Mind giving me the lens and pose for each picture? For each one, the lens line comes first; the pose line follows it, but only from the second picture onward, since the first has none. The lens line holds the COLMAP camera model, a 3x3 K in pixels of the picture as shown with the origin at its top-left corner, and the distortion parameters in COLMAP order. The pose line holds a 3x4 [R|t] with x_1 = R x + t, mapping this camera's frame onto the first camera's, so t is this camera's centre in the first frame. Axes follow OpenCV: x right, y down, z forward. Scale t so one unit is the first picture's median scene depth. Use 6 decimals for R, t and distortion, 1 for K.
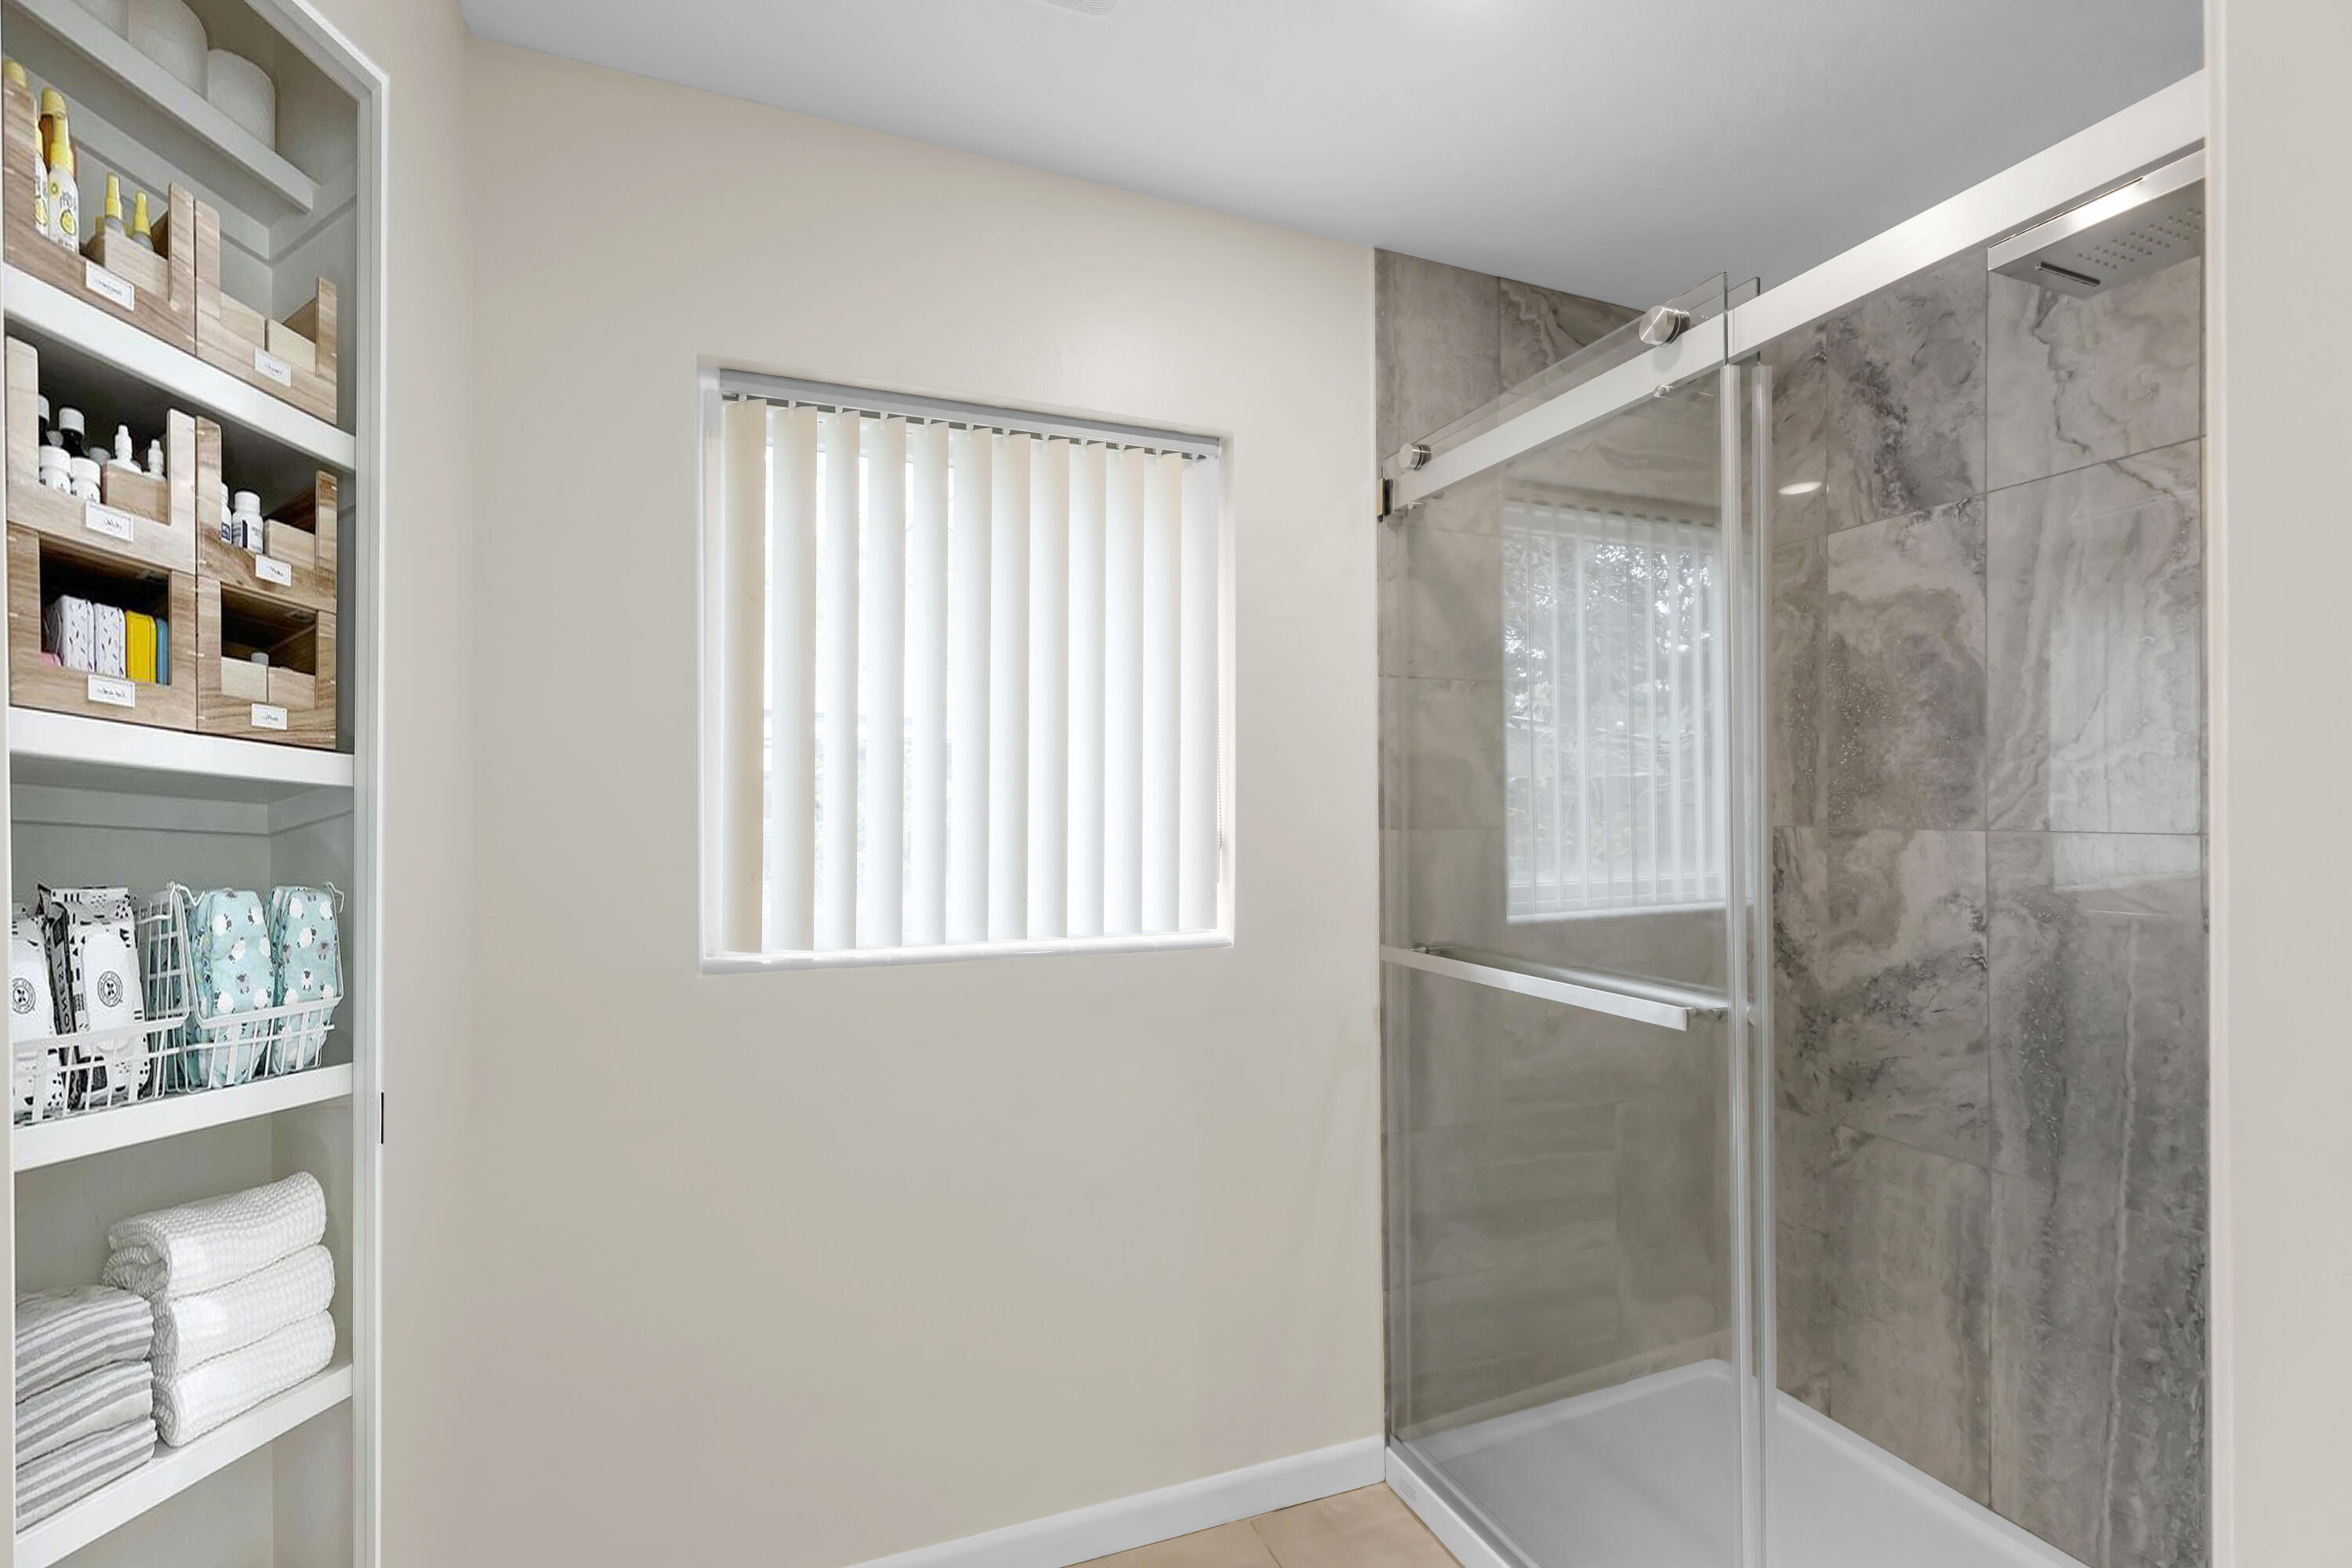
lens RADIAL K [[1066.1, 0, 1173.4], [0, 1066.1, 795.8], [0, 0, 1]] dist [-0.012548, 0.000221]
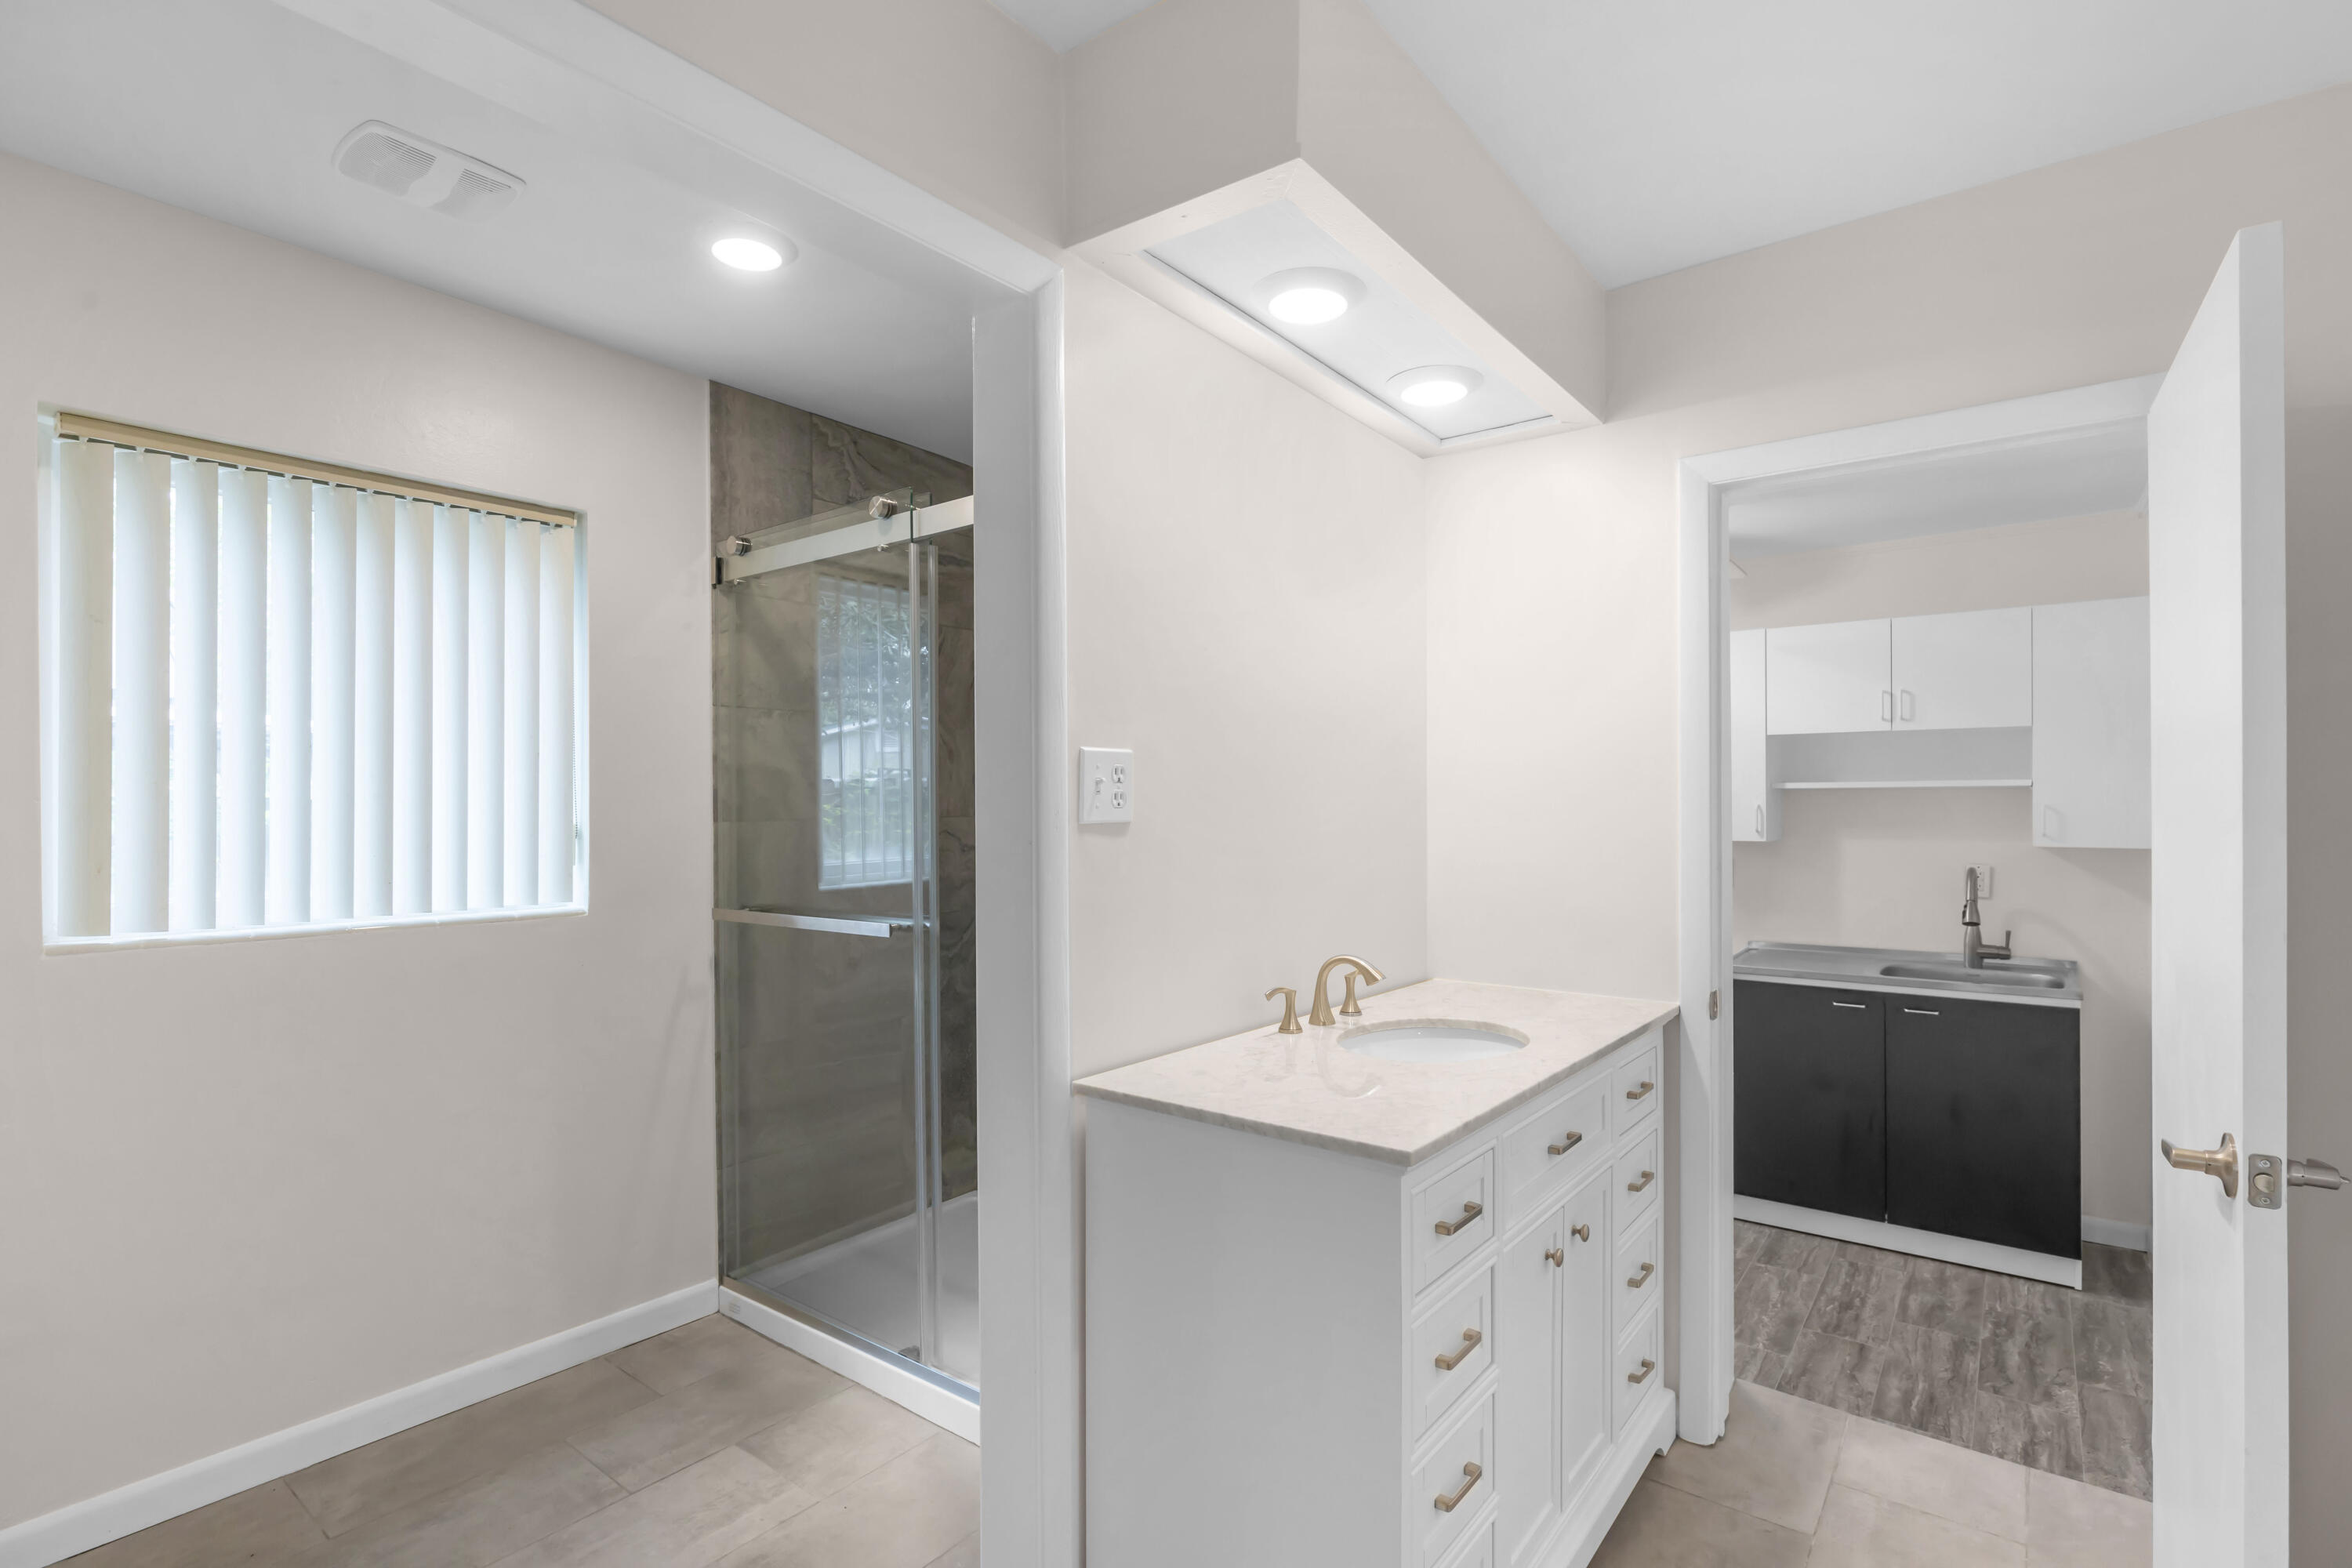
lens RADIAL K [[1116.3, 0, 1191.8], [0, 1116.3, 803.2], [0, 0, 1]] dist [-0.002497, 0.000075]
pose [[0.860771, -0.001467, 0.508990, -0.000545], [-0.002858, 0.999966, 0.007715, -0.003583], [-0.508984, -0.008095, 0.860738, -0.498846]]
